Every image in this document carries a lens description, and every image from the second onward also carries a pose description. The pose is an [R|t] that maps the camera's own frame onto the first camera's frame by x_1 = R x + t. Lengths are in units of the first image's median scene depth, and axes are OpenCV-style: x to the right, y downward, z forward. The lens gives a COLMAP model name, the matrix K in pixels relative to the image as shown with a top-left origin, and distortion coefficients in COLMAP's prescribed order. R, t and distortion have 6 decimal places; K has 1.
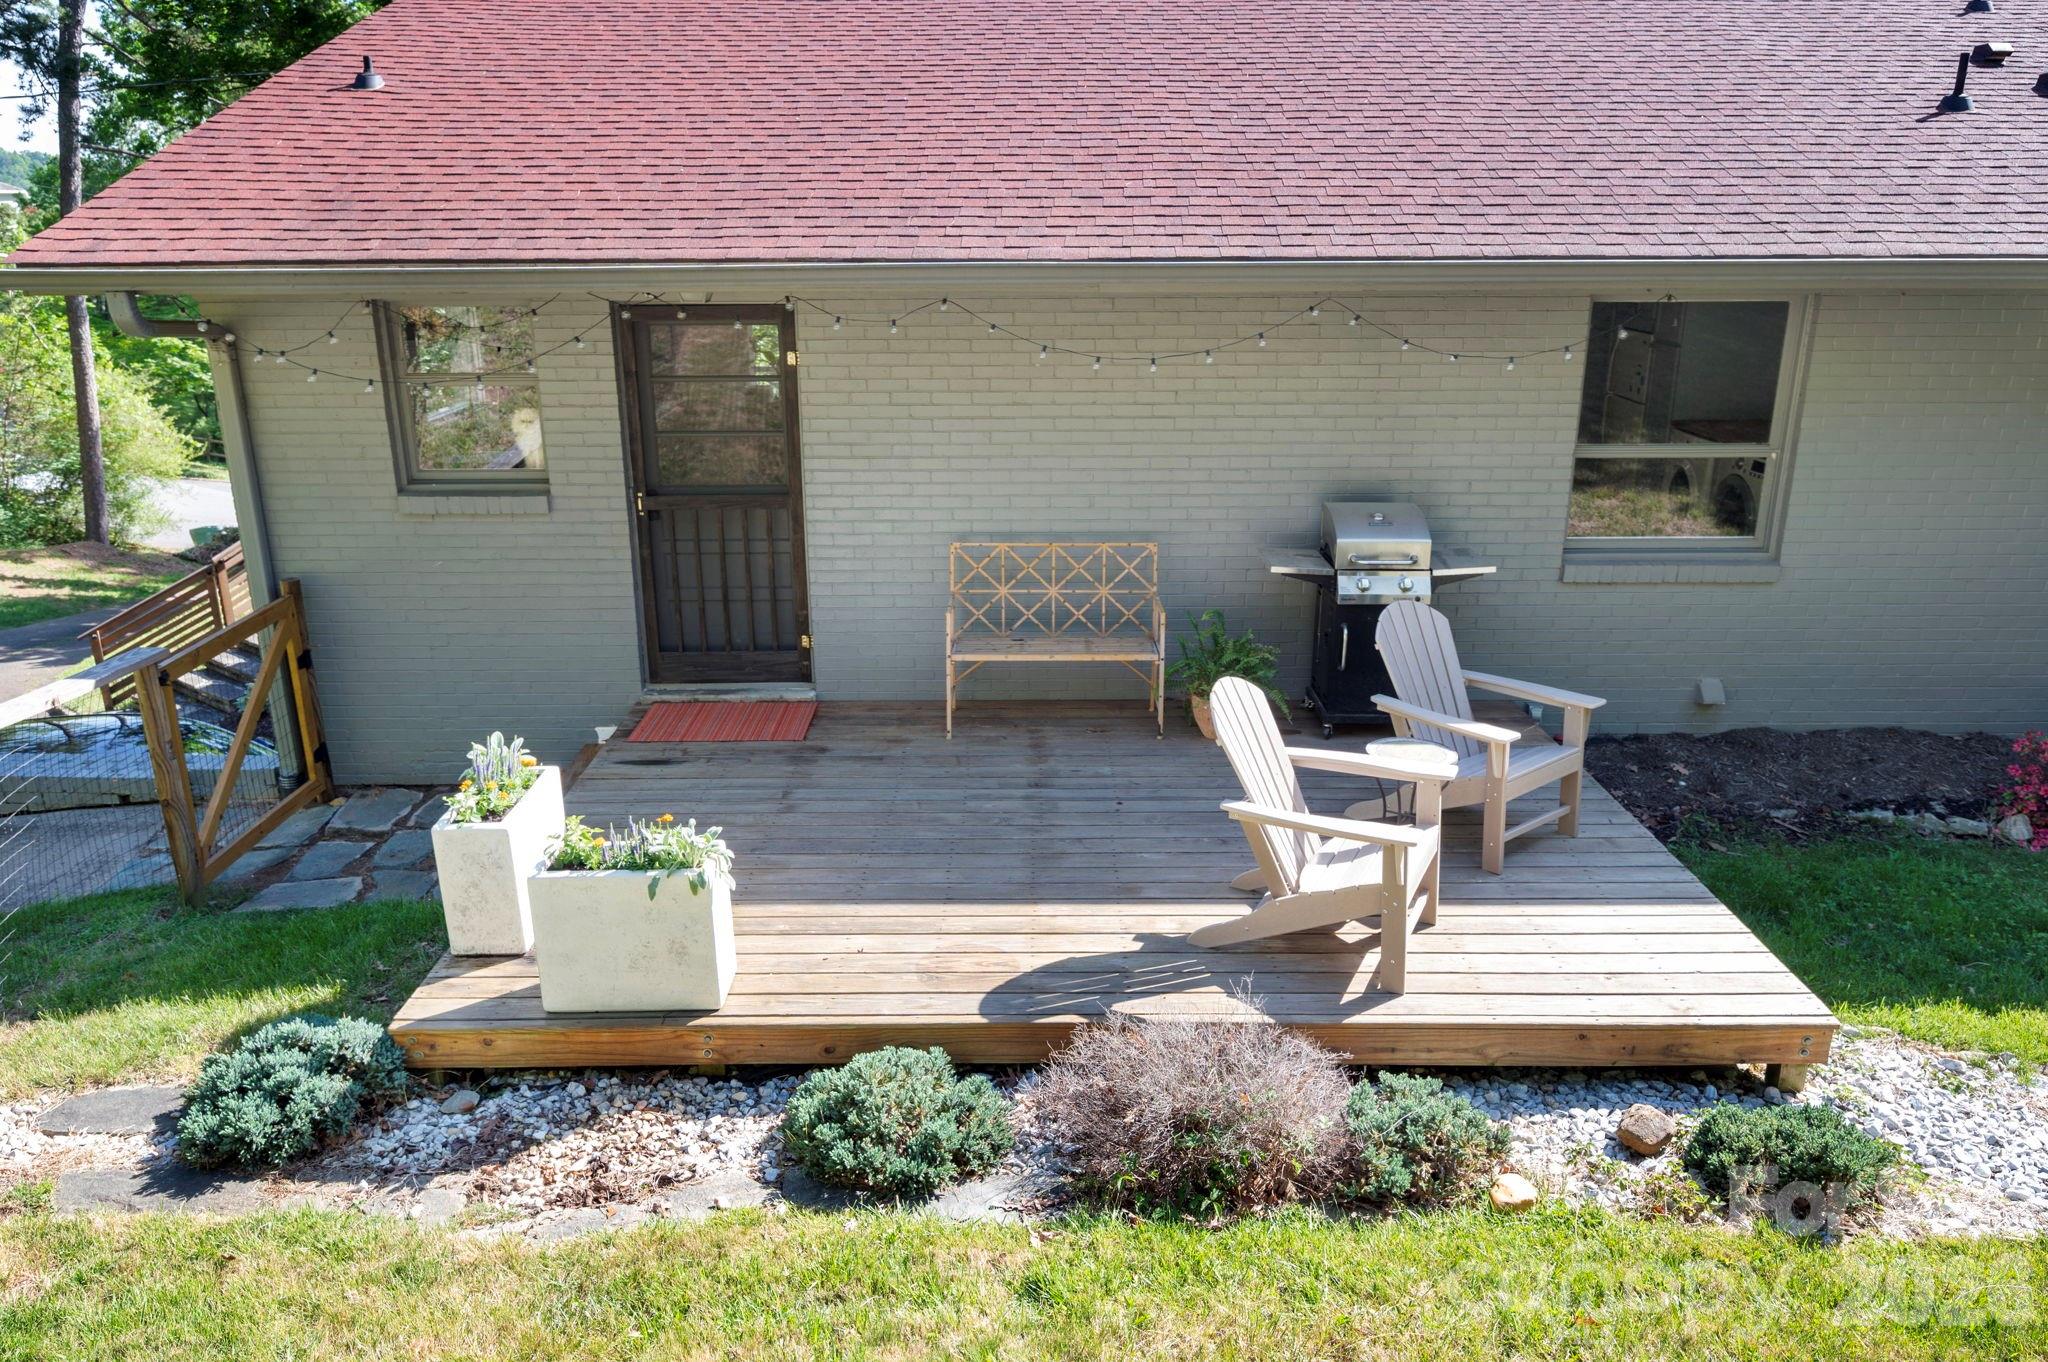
lens RADIAL K [[1504.1, 0, 1023.0], [0, 1504.1, 684.0], [0, 0, 1]] dist [-0.009292, -0.001811]
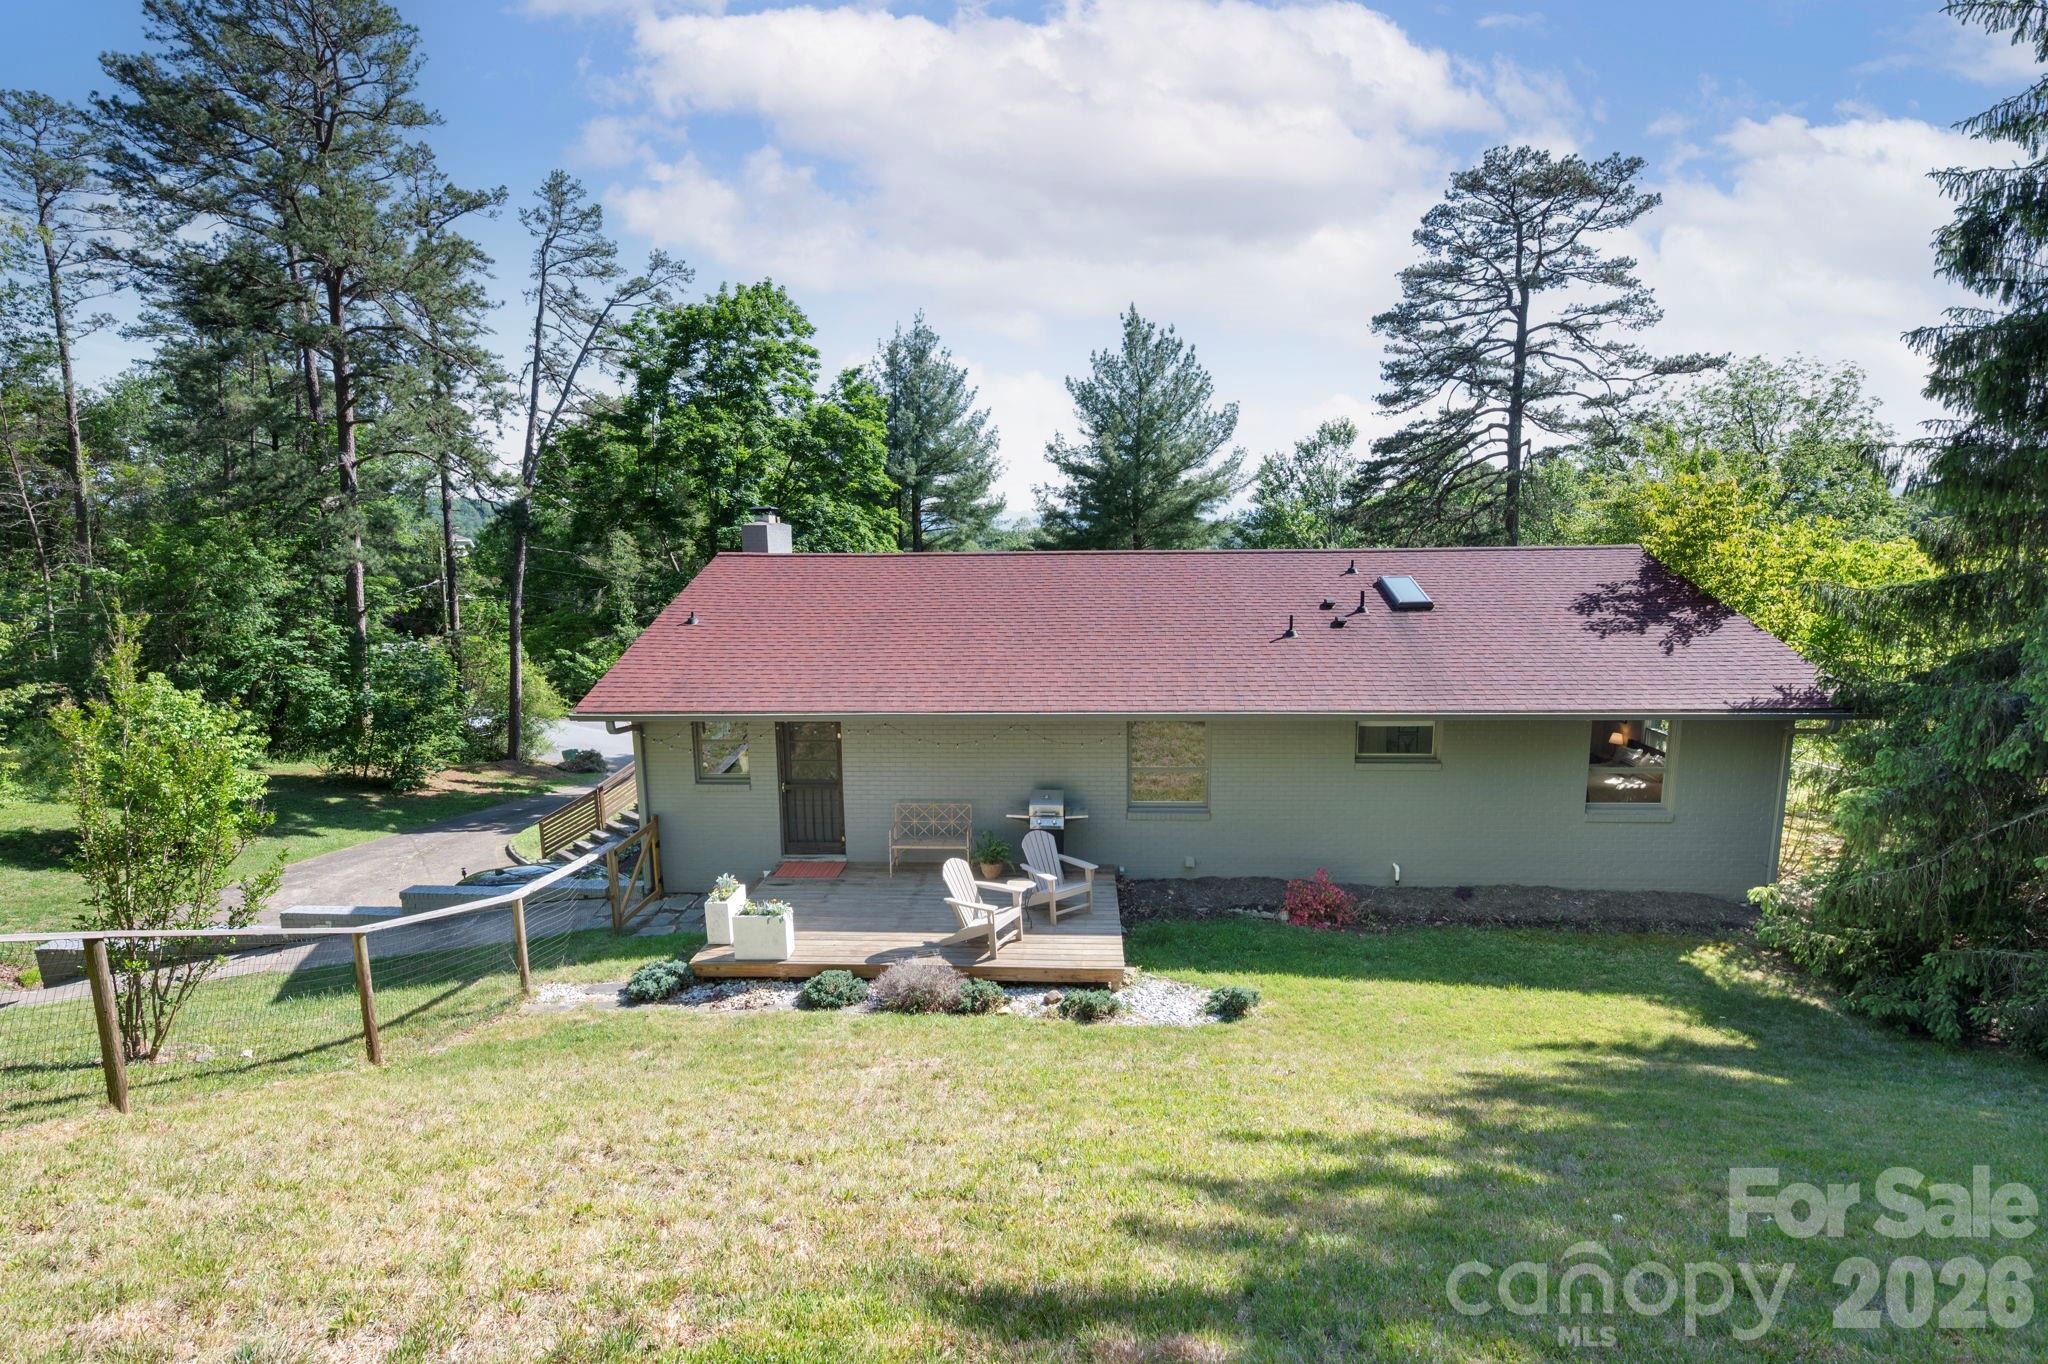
lens RADIAL K [[1013.4, 0, 1025.3], [0, 1013.4, 670.6], [0, 0, 1]] dist [-0.008669, 0.001123]
pose [[0.998368, -0.000327, -0.057109, 0.430234], [-0.009085, 0.986341, -0.164465, -0.047388], [0.056383, 0.164716, 0.984728, -1.217347]]
